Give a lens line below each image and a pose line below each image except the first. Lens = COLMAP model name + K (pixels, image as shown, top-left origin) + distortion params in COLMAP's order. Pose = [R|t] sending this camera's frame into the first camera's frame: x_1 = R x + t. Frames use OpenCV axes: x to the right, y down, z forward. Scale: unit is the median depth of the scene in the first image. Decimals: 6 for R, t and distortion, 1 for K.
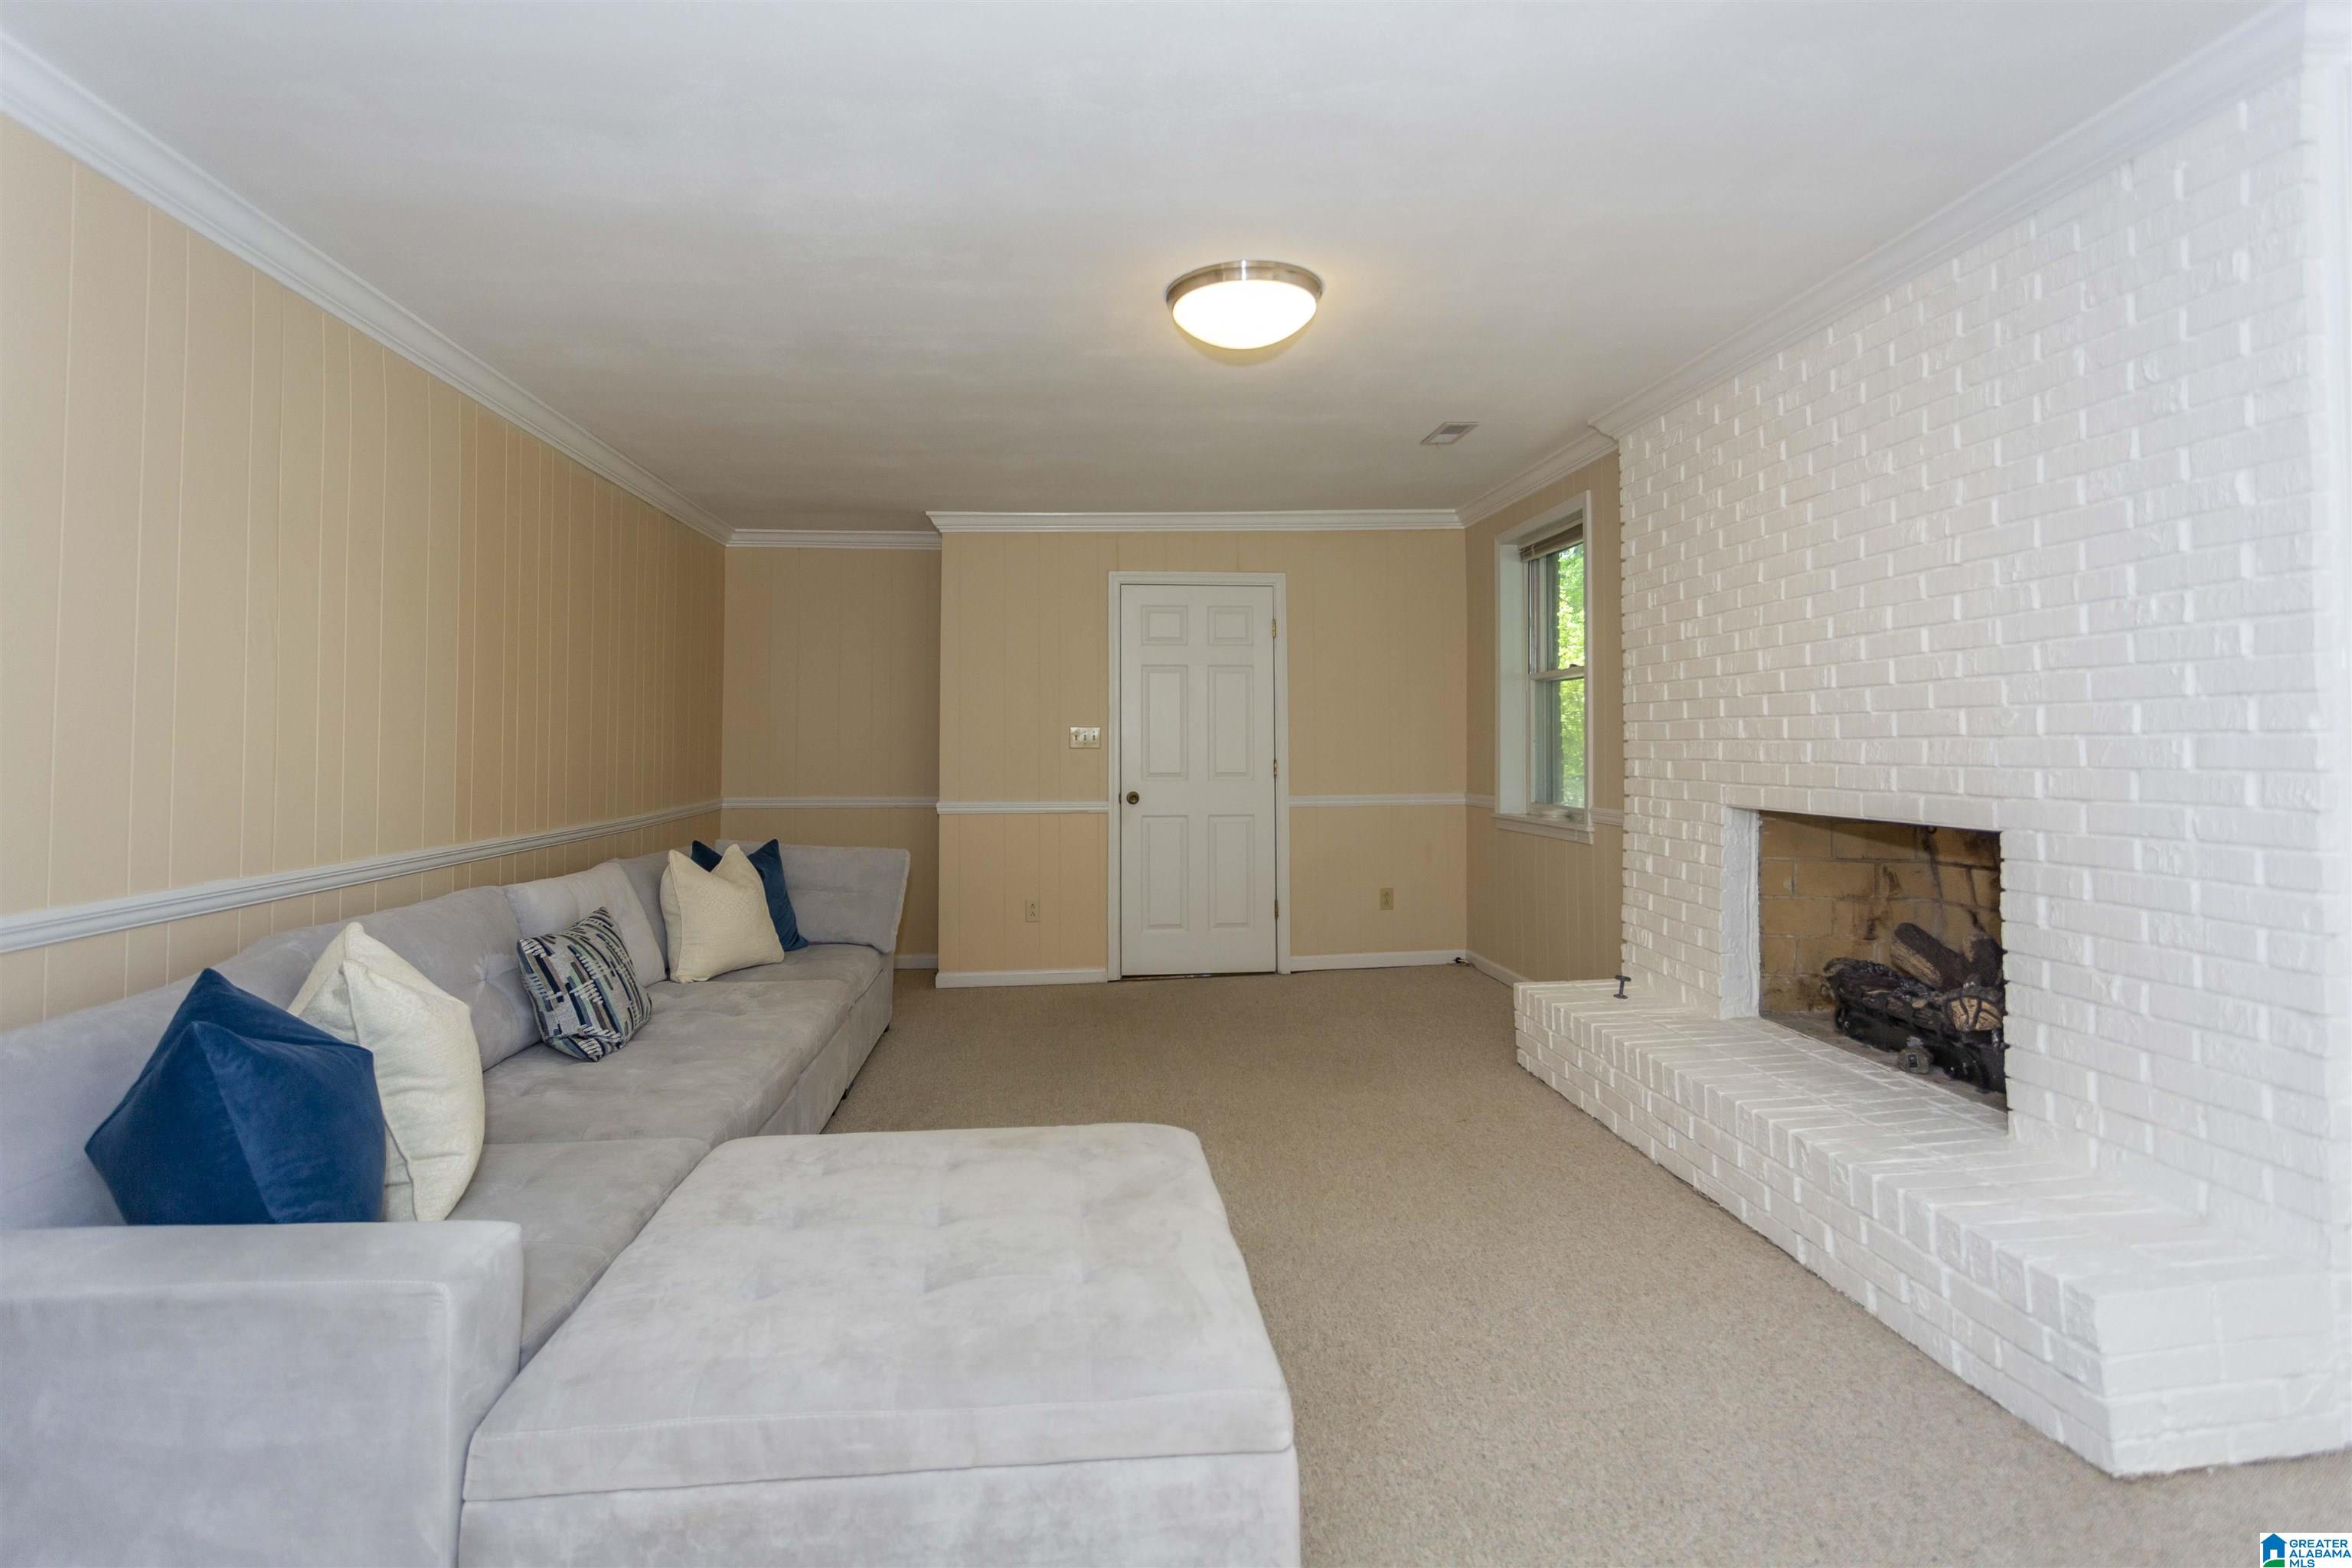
lens RADIAL K [[1142.2, 0, 1172.5], [0, 1142.2, 718.9], [0, 0, 1]] dist [0.006827, 0.000893]
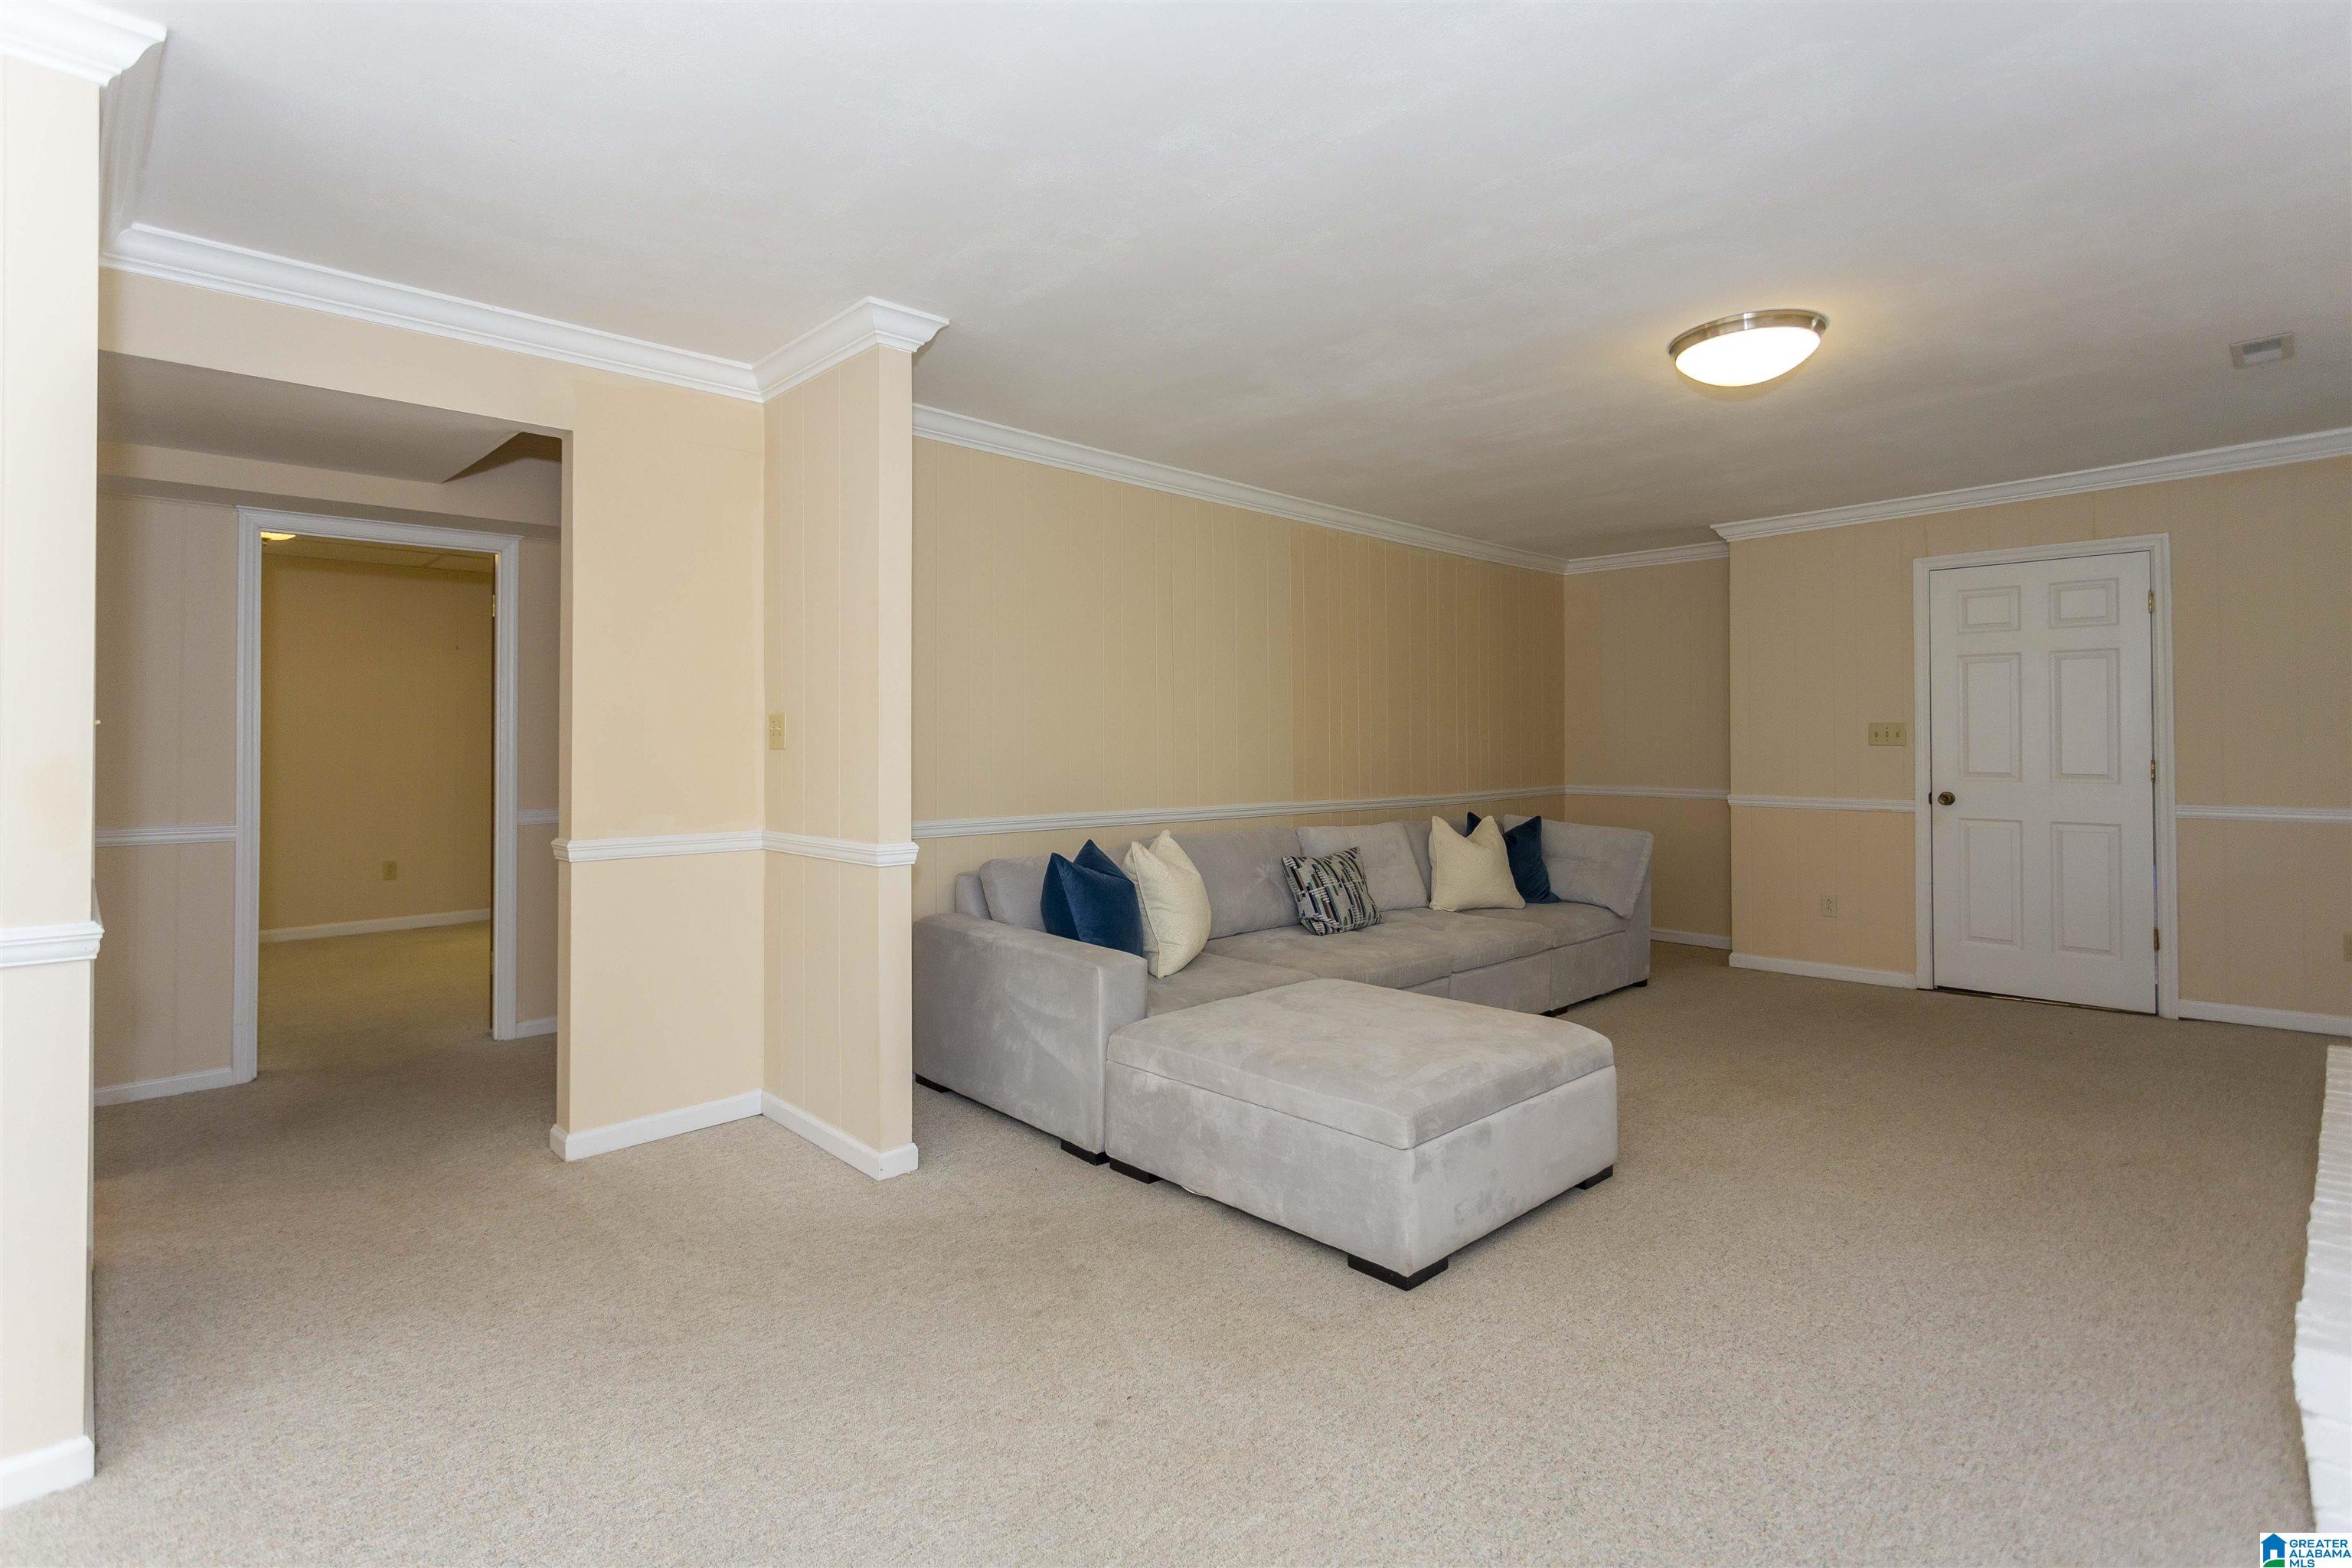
lens RADIAL K [[1156.1, 0, 1176.0], [0, 1156.1, 784.0], [0, 0, 1]] dist [0.000345, -0.000089]
pose [[0.624057, 0.031063, -0.780761, 0.405250], [0.015500, 0.998521, 0.052115, -0.002451], [0.781225, -0.044624, 0.622652, -0.106956]]
